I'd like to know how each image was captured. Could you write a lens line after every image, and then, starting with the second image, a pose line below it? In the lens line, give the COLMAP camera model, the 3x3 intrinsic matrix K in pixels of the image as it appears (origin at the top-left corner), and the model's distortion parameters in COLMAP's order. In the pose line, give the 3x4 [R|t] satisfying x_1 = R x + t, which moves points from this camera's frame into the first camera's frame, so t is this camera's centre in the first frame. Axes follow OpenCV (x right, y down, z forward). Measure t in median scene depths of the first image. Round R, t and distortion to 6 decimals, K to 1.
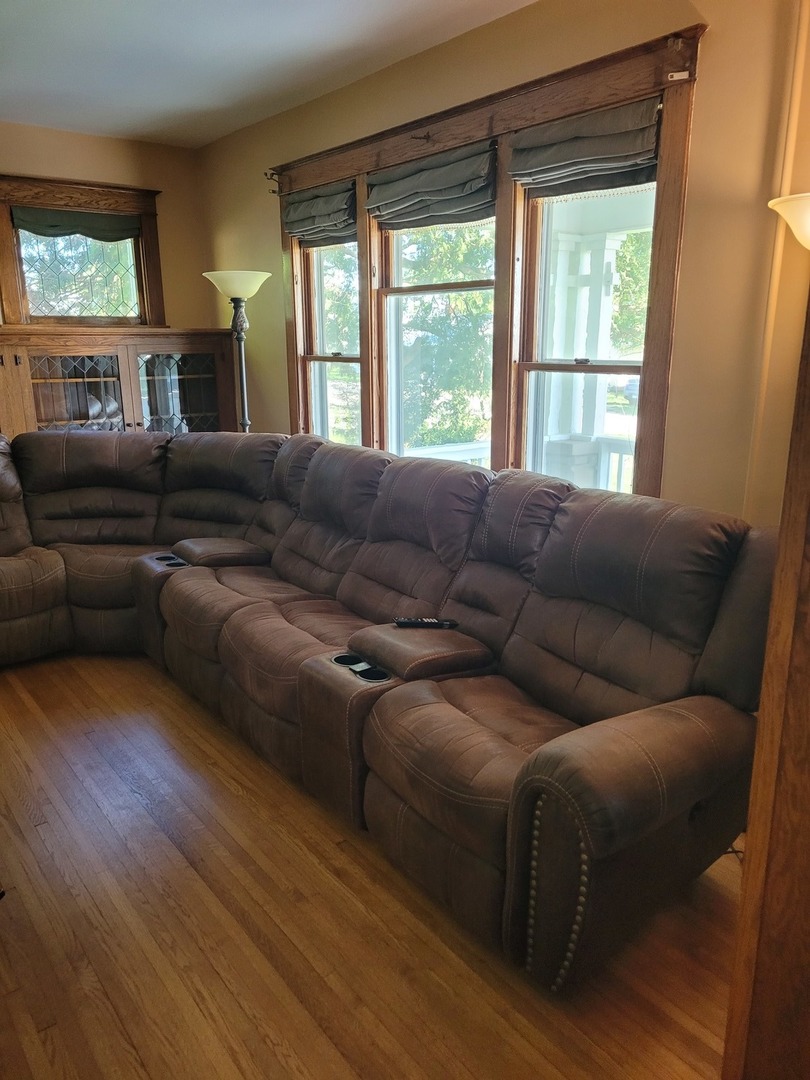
lens RADIAL K [[809.0, 0, 412.3], [0, 809.0, 541.8], [0, 0, 1]] dist [0.044654, -0.025564]
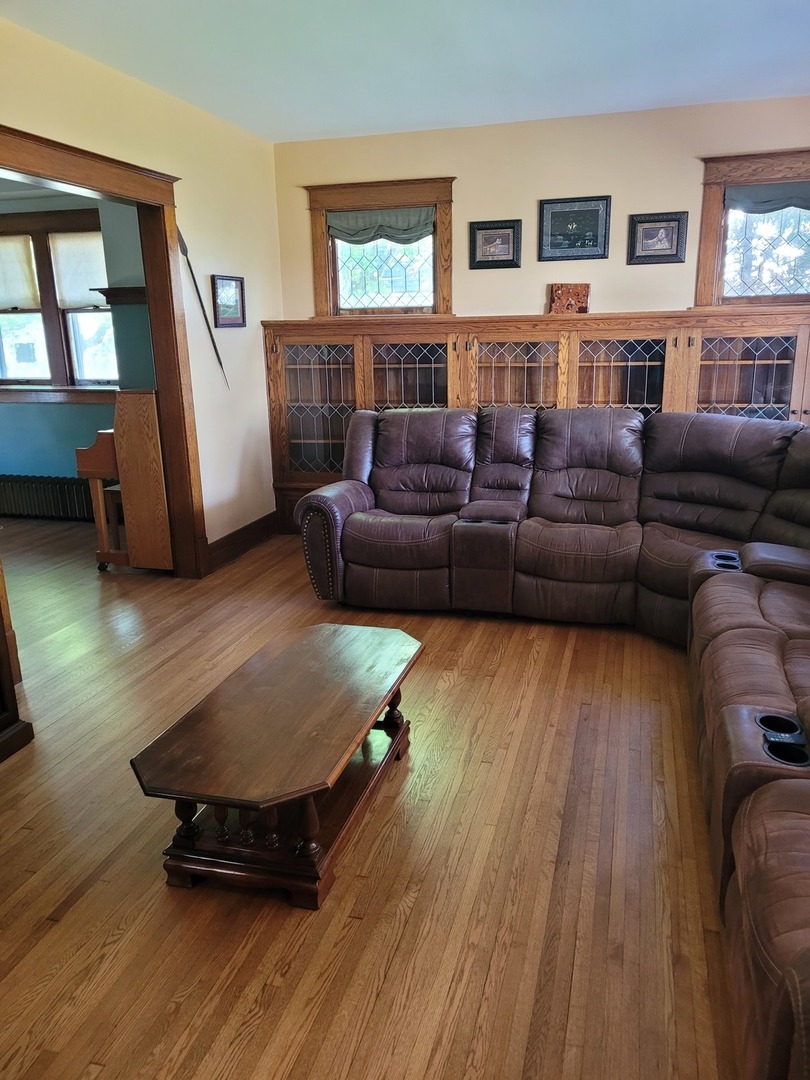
lens RADIAL K [[809.0, 0, 411.0], [0, 809.0, 540.3], [0, 0, 1]] dist [0.044654, -0.025564]
pose [[0.612508, 0.194609, -0.766134, 0.186537], [-0.177083, 0.978368, 0.106945, -0.035233], [0.770374, 0.070165, 0.633720, 0.136661]]
